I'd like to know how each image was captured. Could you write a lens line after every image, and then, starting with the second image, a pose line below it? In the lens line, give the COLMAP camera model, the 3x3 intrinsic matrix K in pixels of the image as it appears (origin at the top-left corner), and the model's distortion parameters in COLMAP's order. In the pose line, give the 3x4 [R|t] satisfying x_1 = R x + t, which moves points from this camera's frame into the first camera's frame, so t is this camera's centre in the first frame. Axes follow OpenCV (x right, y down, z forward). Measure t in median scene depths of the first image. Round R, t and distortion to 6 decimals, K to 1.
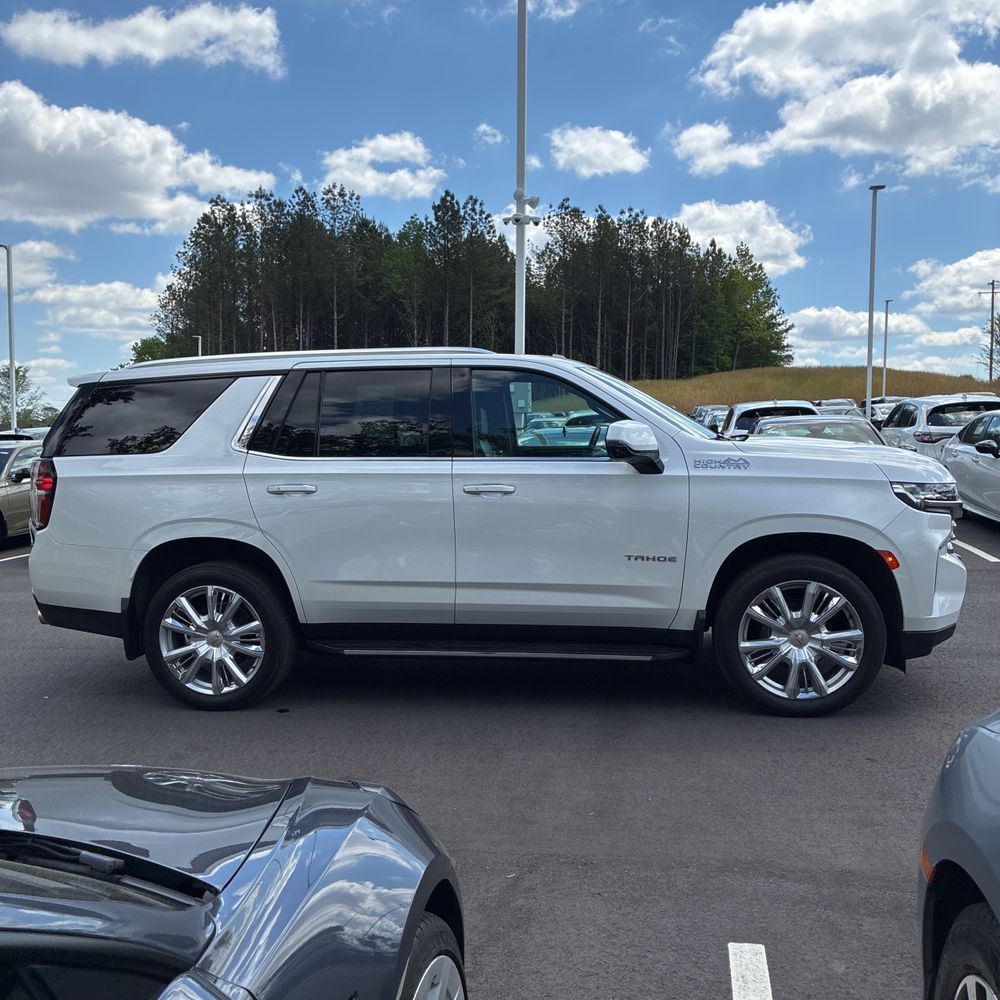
lens RADIAL K [[1033.0, 0, 498.1], [0, 1033.0, 496.8], [0, 0, 1]] dist [0.052945, -0.032771]
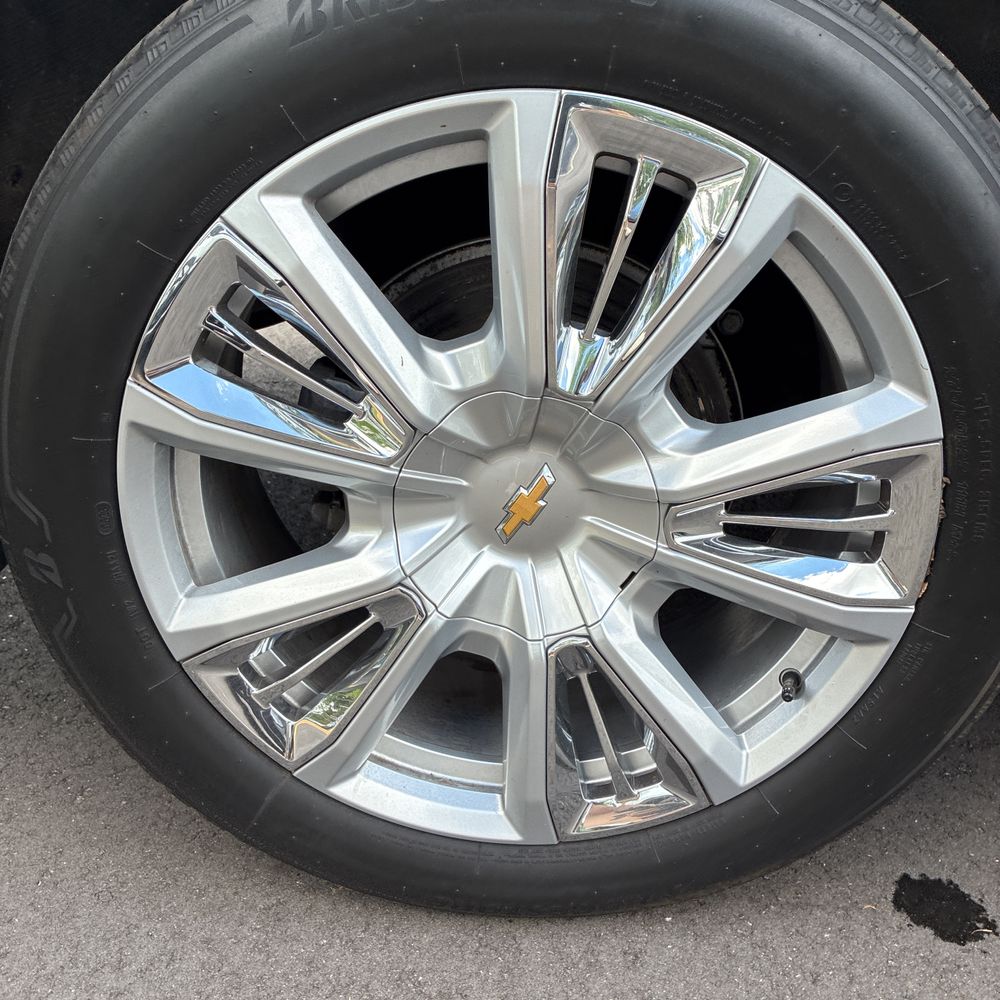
lens RADIAL K [[1000.9, 0, 501.7], [0, 1000.9, 512.7], [0, 0, 1]] dist [0.039579, -0.029529]
pose [[0.975275, -0.219116, 0.028745, 0.248642], [0.197198, 0.921585, 0.334357, 0.076127], [-0.099754, -0.320422, 0.942008, 0.755747]]
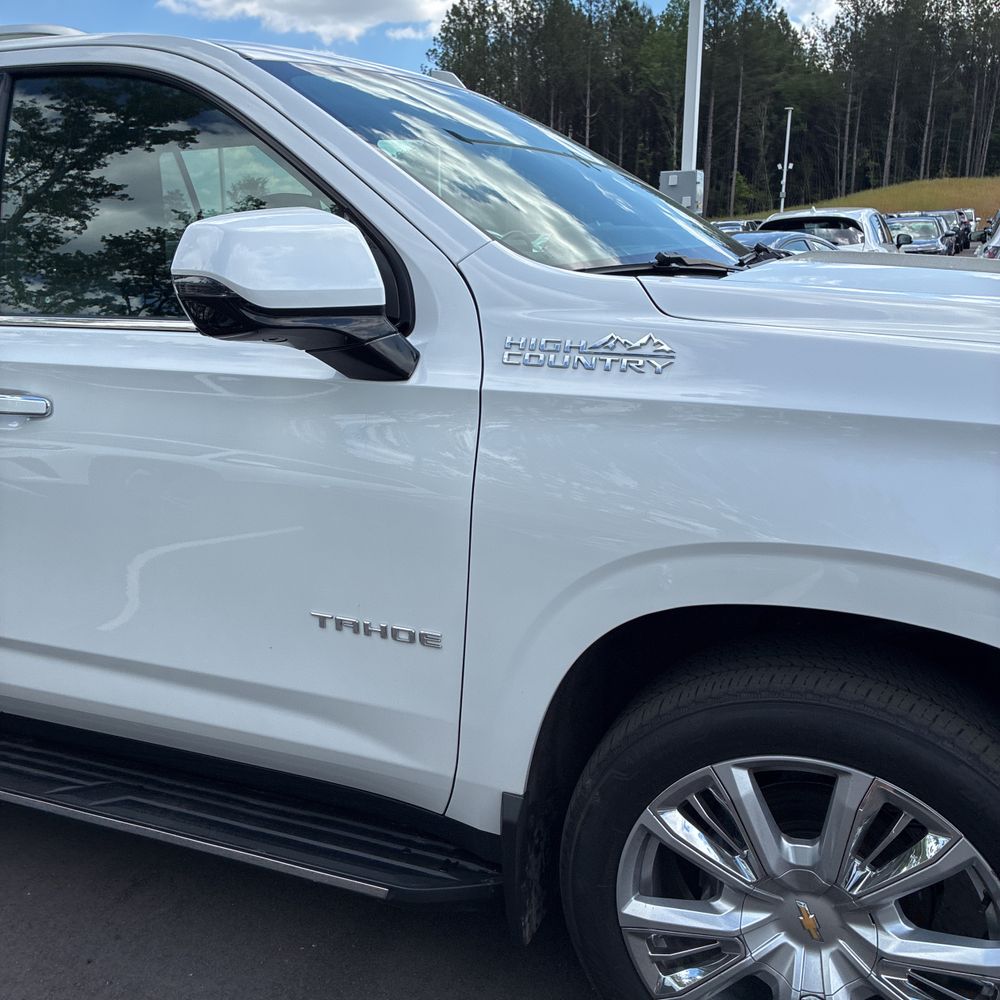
lens RADIAL K [[1024.6, 0, 485.8], [0, 1024.6, 505.4], [0, 0, 1]] dist [0.044037, -0.038909]
pose [[0.965398, 0.060305, -0.253713, 0.235507], [-0.011749, 0.981965, 0.188696, -0.039880], [0.260517, -0.179186, 0.948696, 0.616884]]
